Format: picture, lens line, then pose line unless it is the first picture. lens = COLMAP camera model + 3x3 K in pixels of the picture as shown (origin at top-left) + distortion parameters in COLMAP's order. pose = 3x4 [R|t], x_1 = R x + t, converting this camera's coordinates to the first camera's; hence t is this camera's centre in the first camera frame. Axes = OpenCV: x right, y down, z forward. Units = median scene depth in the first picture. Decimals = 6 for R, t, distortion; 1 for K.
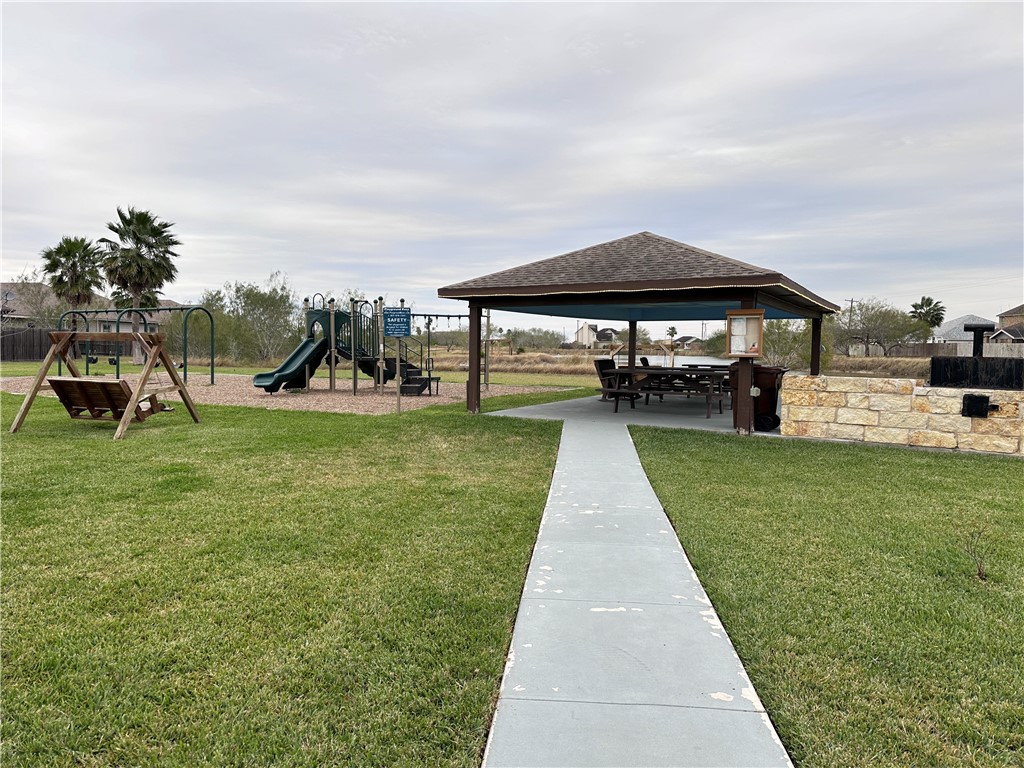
lens RADIAL K [[721.5, 0, 506.4], [0, 721.5, 377.4], [0, 0, 1]] dist [0.040865, -0.051298]
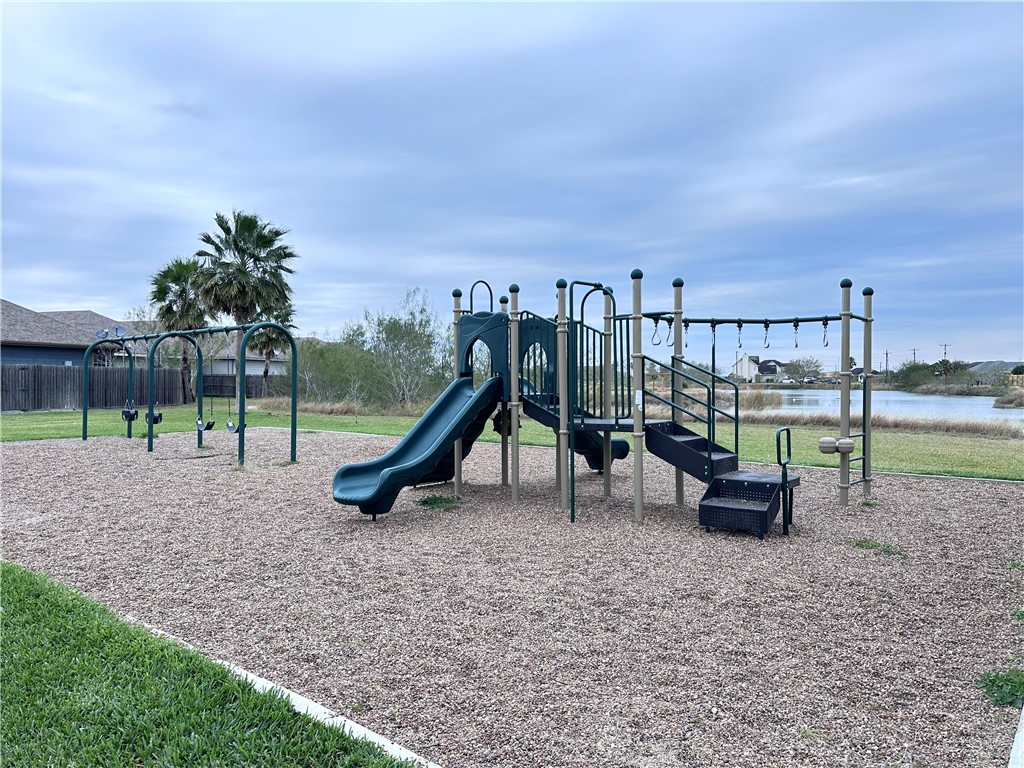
lens RADIAL K [[722.1, 0, 518.4], [0, 722.1, 388.5], [0, 0, 1]] dist [0.006795, 0.000587]
pose [[0.984683, -0.007730, -0.174184, -0.114979], [0.002046, 0.999460, -0.032788, -0.023867], [0.174343, 0.031930, 0.984167, 0.405450]]
